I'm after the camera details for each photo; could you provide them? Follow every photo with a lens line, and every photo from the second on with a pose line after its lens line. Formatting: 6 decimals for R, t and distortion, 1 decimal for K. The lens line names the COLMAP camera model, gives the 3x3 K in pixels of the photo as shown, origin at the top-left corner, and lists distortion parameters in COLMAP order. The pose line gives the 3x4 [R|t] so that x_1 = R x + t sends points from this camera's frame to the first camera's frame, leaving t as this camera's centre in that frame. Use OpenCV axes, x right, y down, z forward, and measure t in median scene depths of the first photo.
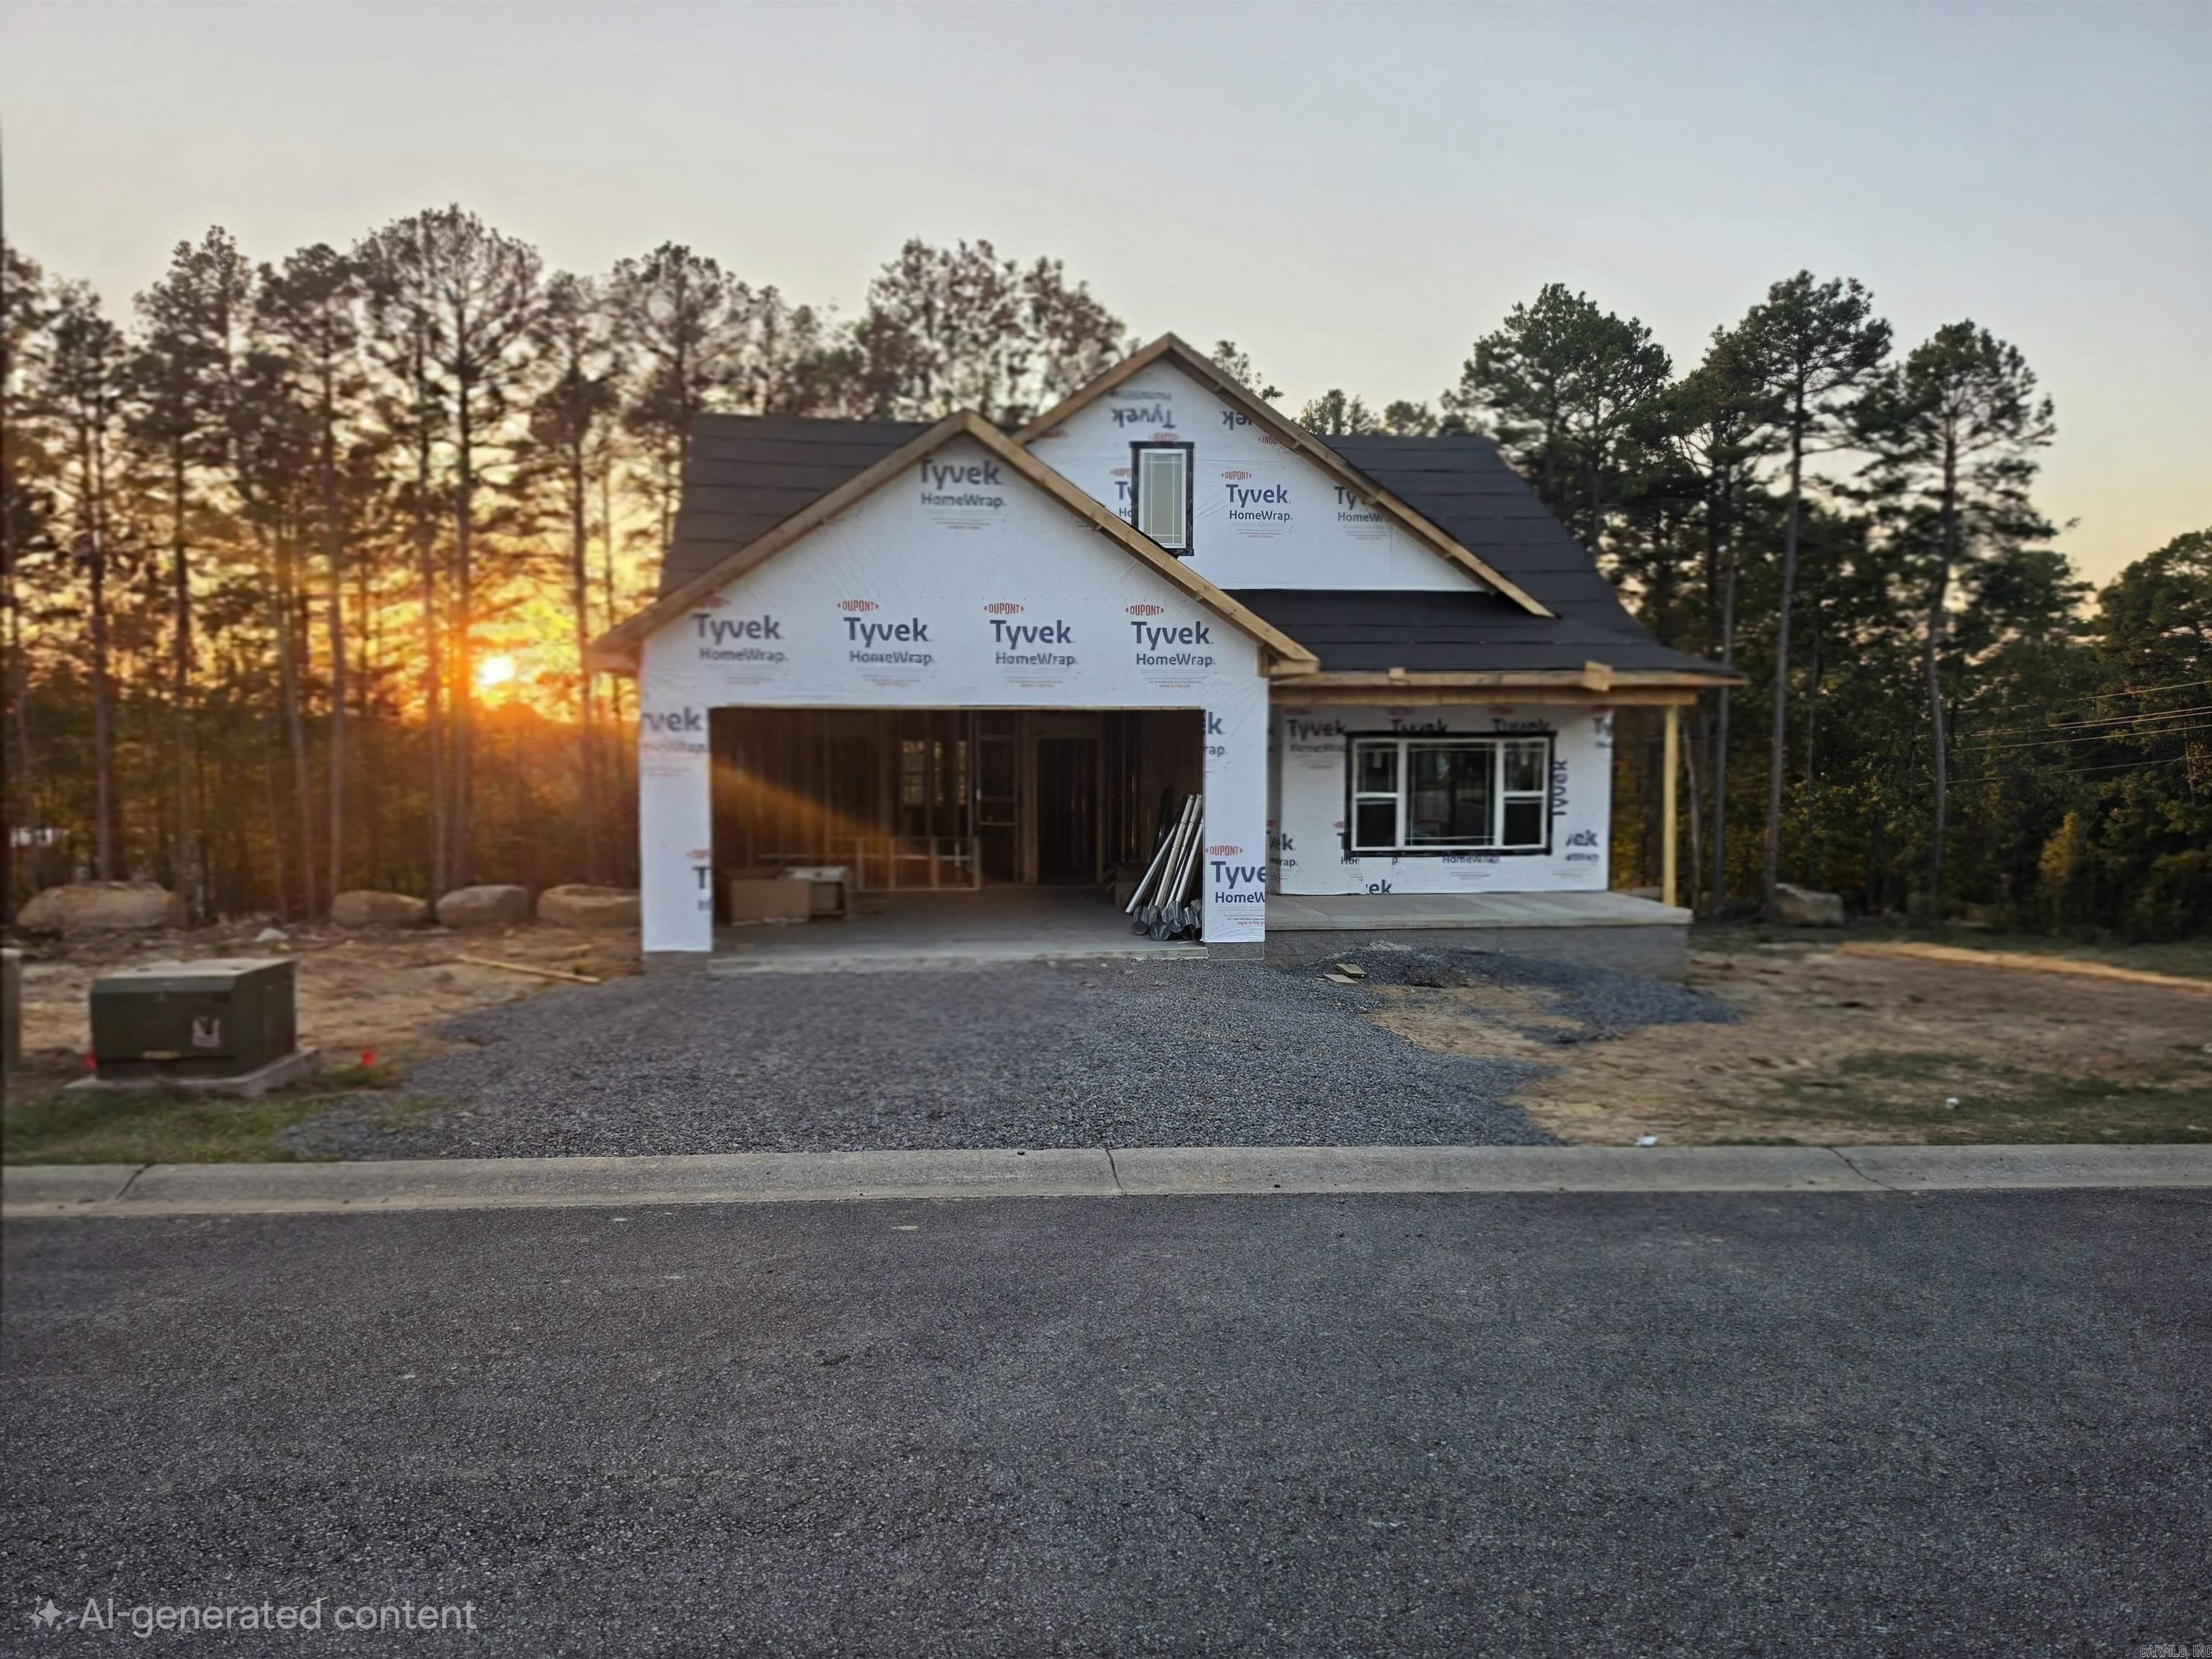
lens RADIAL K [[1533.1, 0, 1106.2], [0, 1533.1, 855.0], [0, 0, 1]] dist [0.136087, -0.199973]
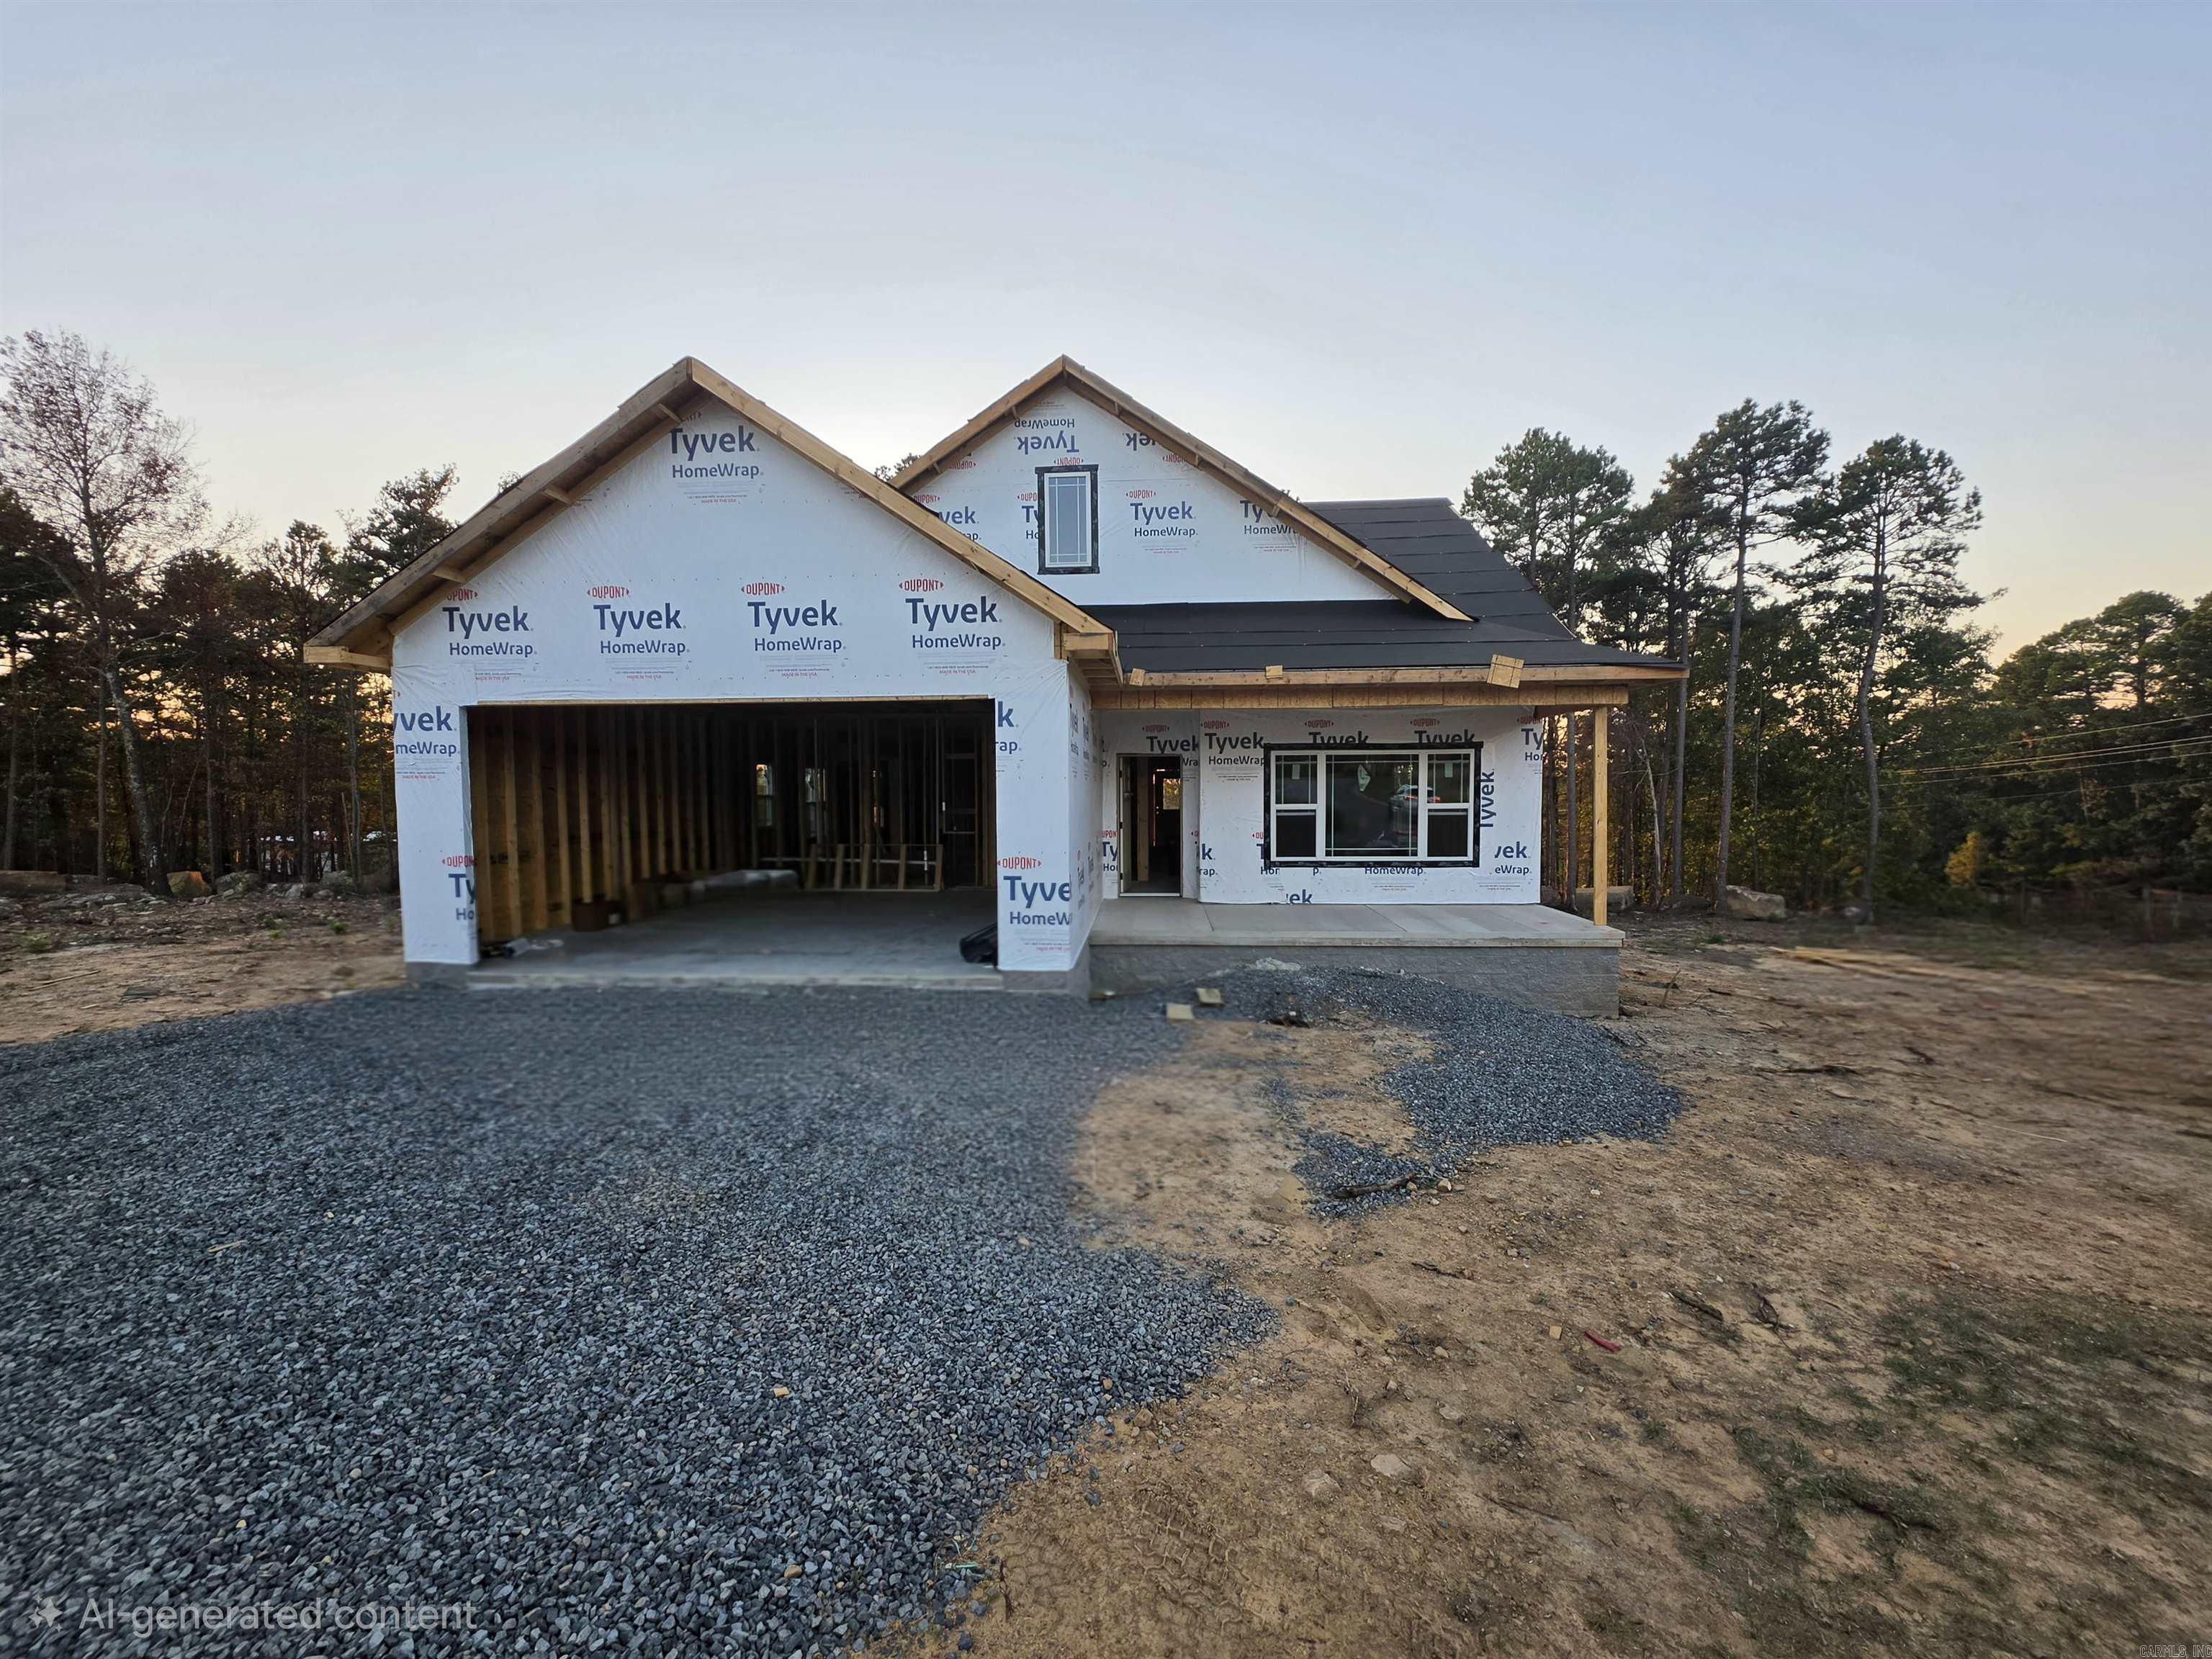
lens RADIAL K [[879.6, 0, 1100.0], [0, 879.6, 836.4], [0, 0, 1]] dist [-0.000230, 0.000579]
pose [[0.977366, 0.005841, -0.211476, 0.087522], [-0.010034, 0.999774, -0.018760, -0.003555], [0.211318, 0.020458, 0.977203, 0.205282]]
